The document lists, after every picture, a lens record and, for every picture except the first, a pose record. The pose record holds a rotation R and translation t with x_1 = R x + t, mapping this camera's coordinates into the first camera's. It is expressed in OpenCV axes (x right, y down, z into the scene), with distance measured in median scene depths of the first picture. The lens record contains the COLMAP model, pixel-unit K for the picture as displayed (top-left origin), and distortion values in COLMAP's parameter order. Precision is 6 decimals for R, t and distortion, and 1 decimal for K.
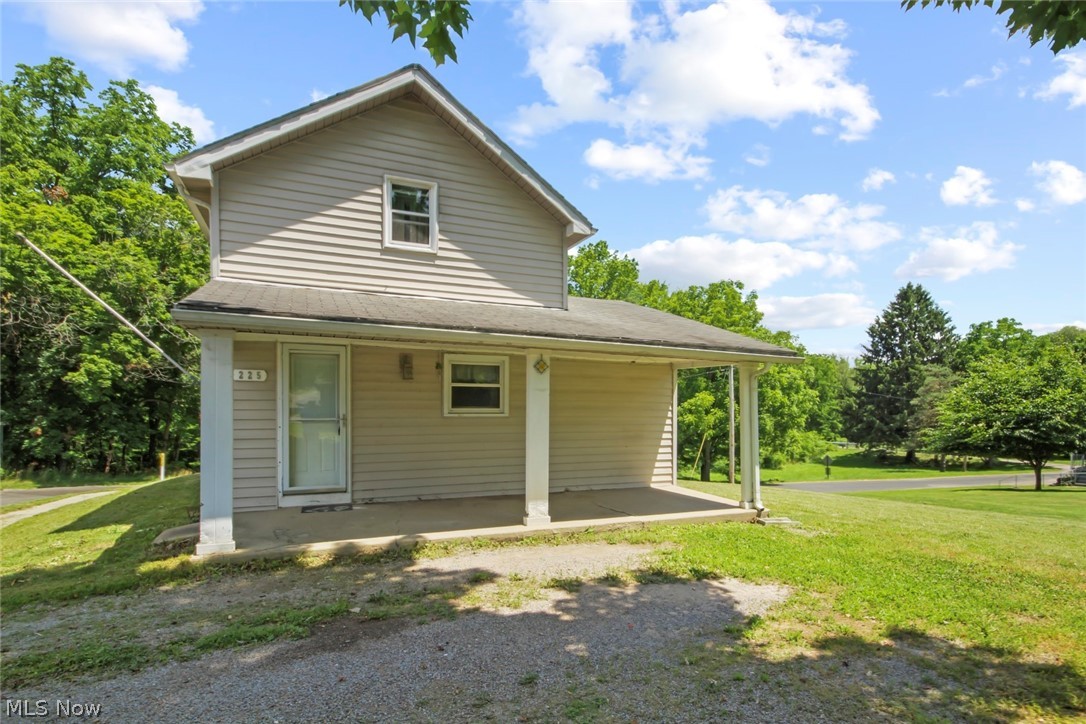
lens RADIAL K [[553.3, 0, 543.2], [0, 553.3, 414.4], [0, 0, 1]] dist [-0.001187, -0.000483]
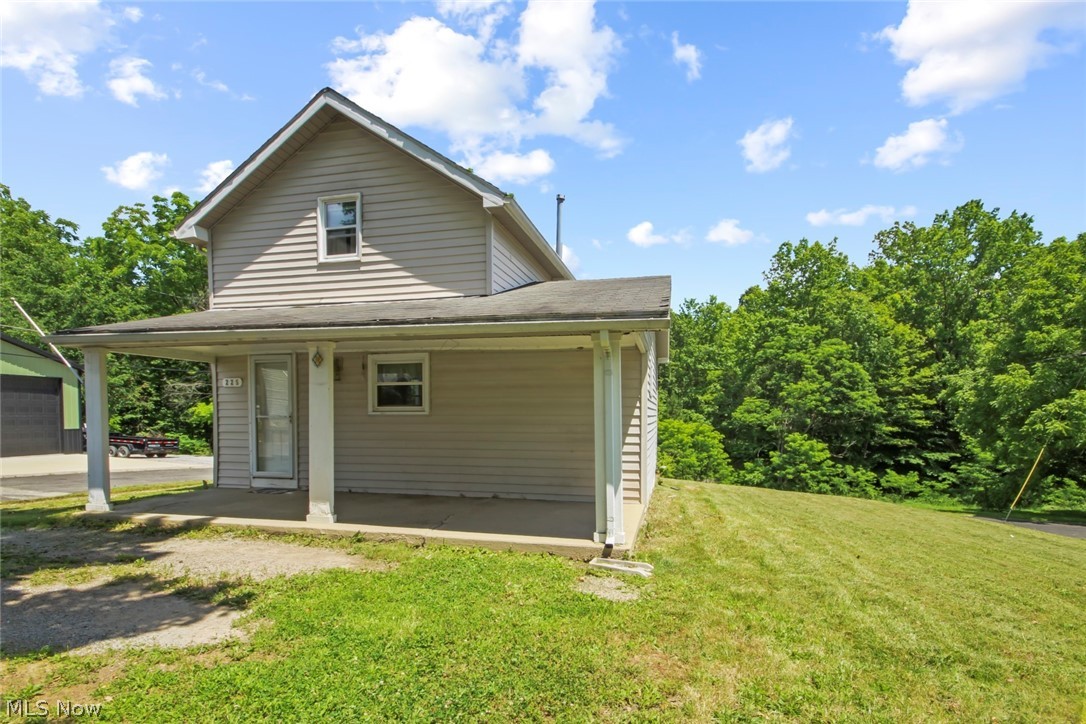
lens RADIAL K [[519.5, 0, 546.1], [0, 519.5, 430.1], [0, 0, 1]] dist [-0.000624, -0.000202]
pose [[0.798209, 0.012116, -0.602259, 0.762294], [-0.002872, 0.999863, 0.016308, 0.017840], [0.602374, -0.011287, 0.798134, 0.461917]]
